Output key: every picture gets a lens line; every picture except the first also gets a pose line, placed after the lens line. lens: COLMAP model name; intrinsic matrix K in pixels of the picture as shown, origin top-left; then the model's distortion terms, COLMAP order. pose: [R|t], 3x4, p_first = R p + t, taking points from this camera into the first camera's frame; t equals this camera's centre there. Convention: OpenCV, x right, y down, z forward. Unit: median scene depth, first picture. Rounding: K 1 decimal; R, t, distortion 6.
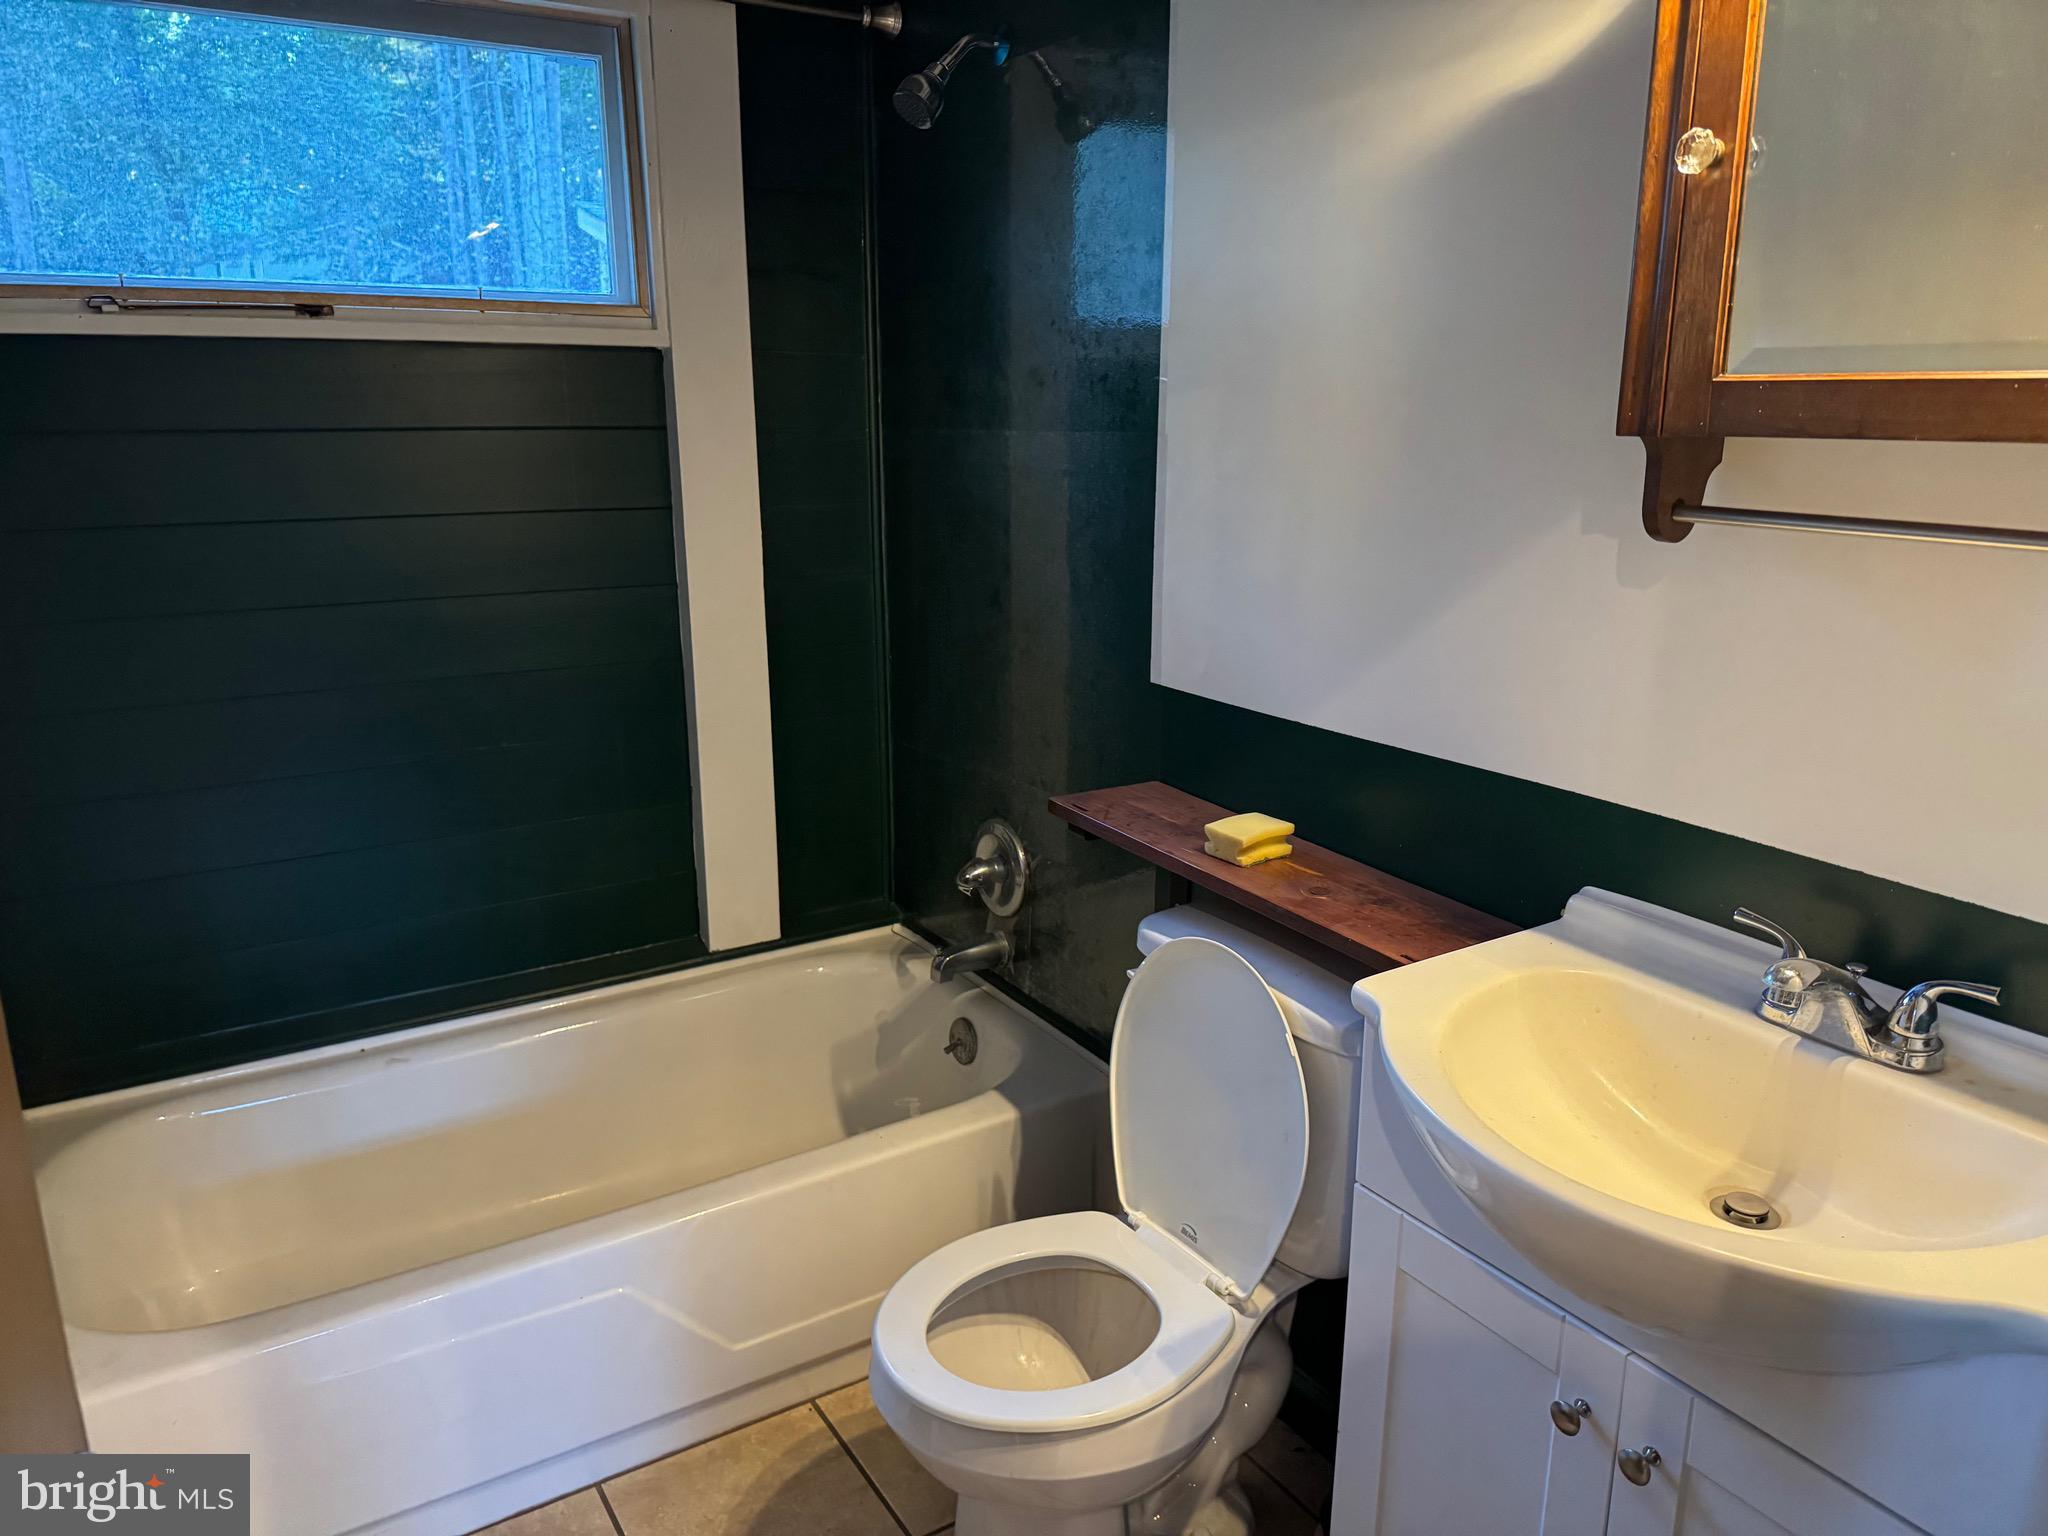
lens RADIAL K [[1412.9, 0, 1023.2], [0, 1412.9, 768.7], [0, 0, 1]] dist [0.017024, -0.026360]
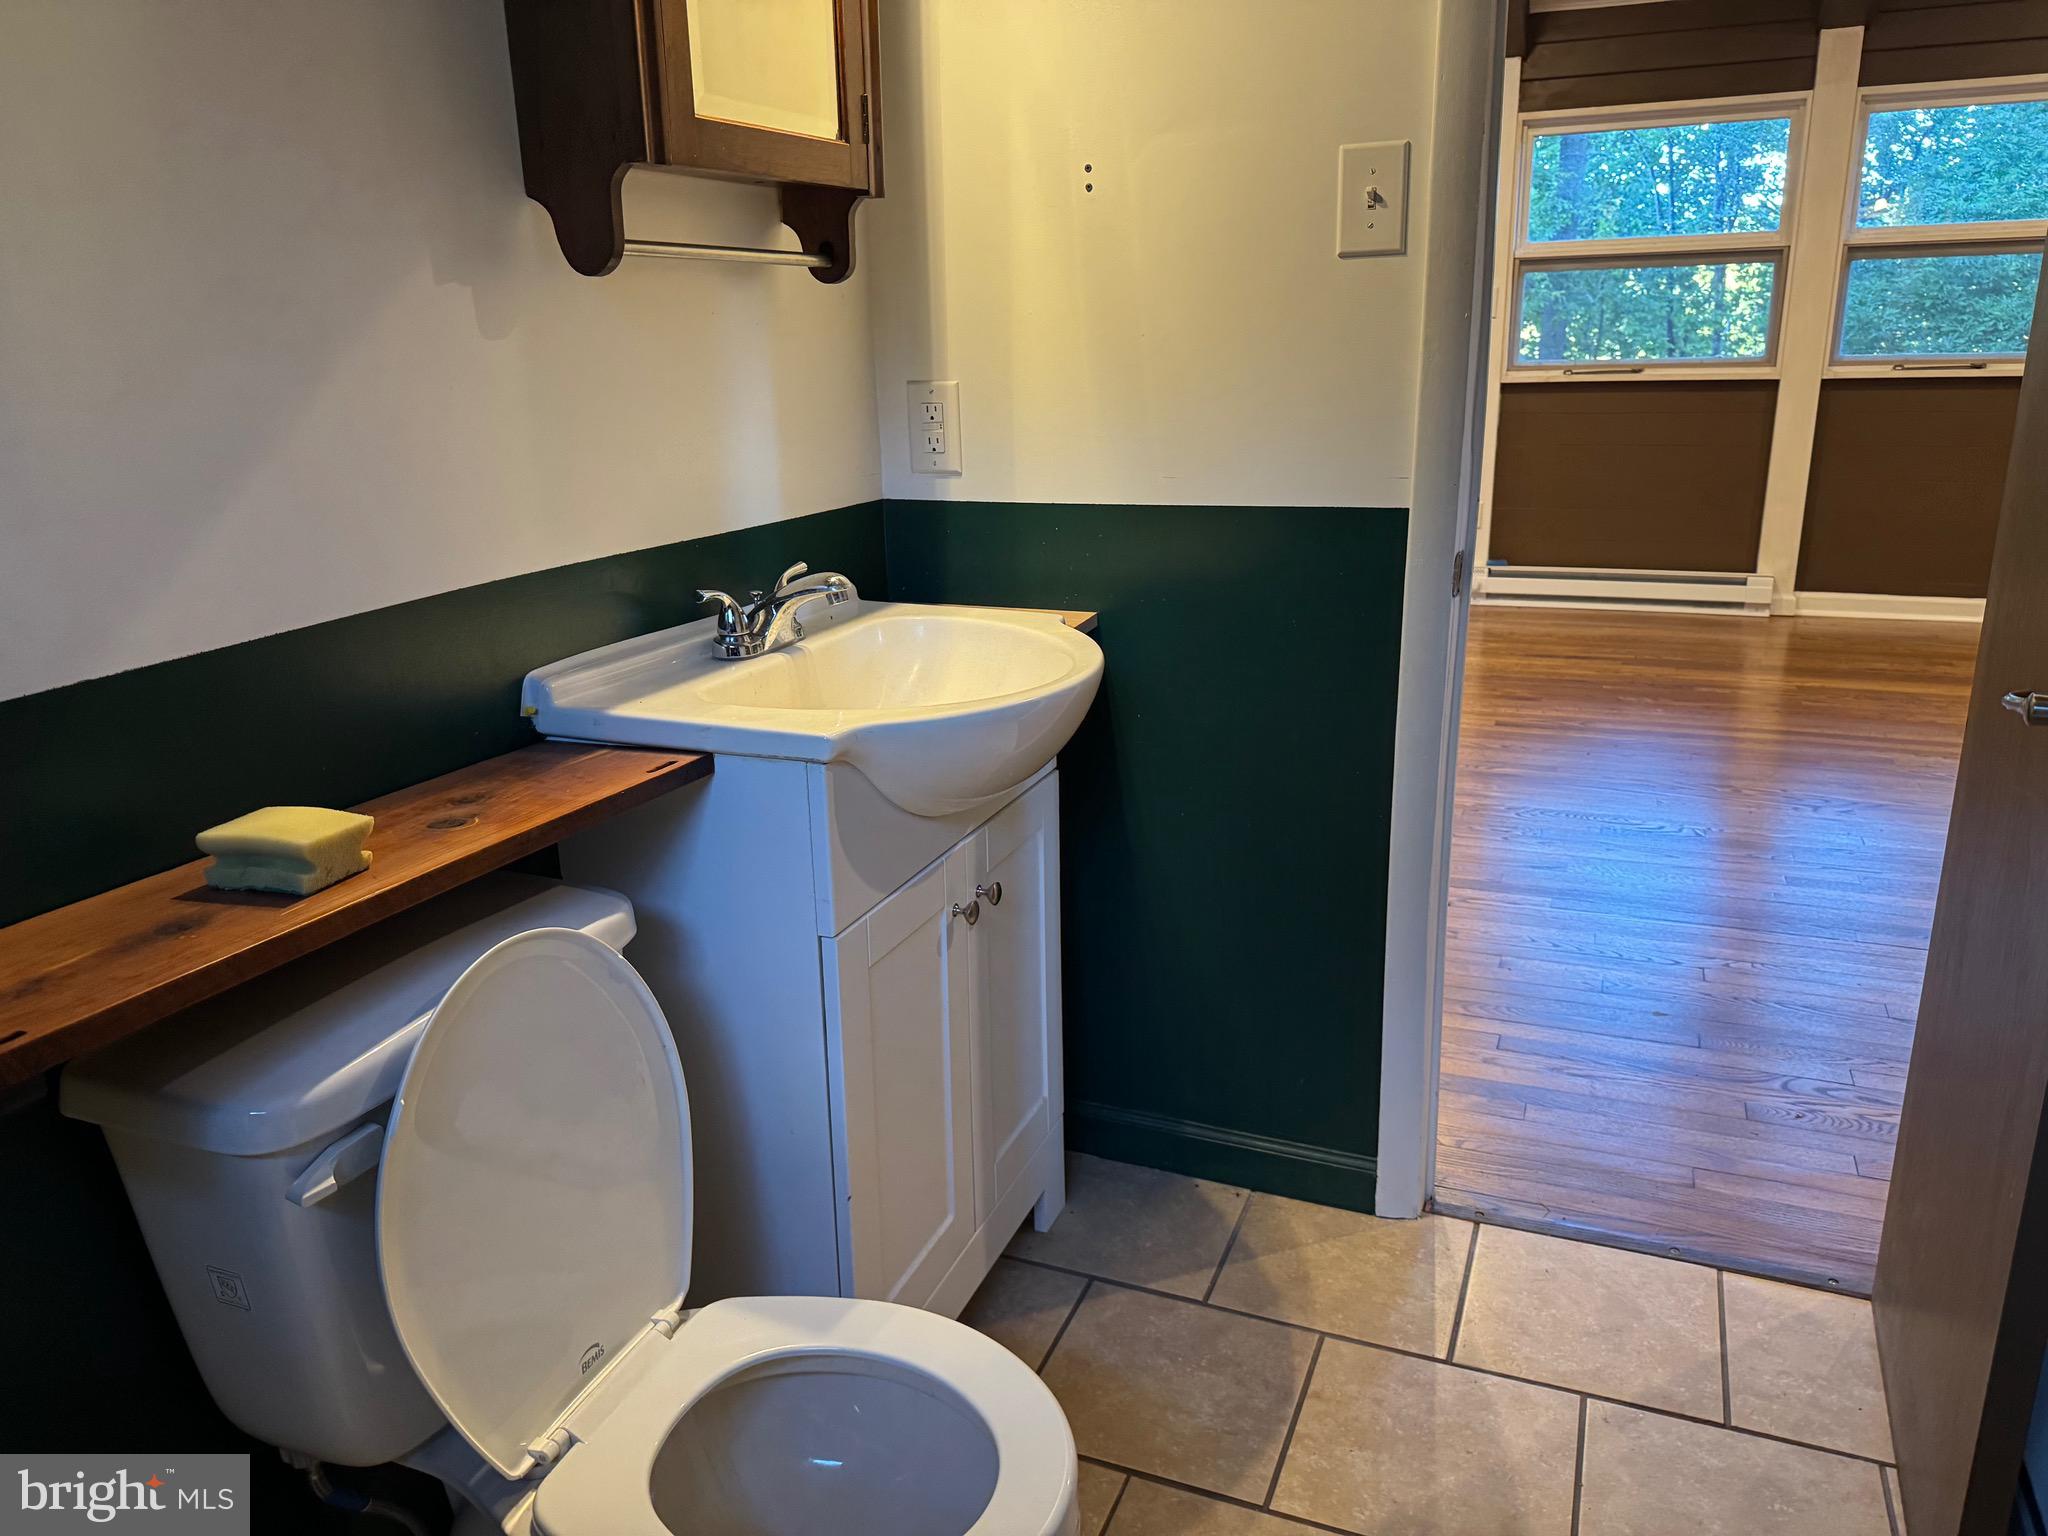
lens RADIAL K [[1412.9, 0, 1036.5], [0, 1412.9, 780.5], [0, 0, 1]] dist [0.017024, -0.026360]
pose [[-0.559191, -0.242620, 0.792743, -0.494033], [0.239939, 0.867933, 0.434882, -0.164108], [-0.793558, 0.433392, -0.427126, 1.038836]]
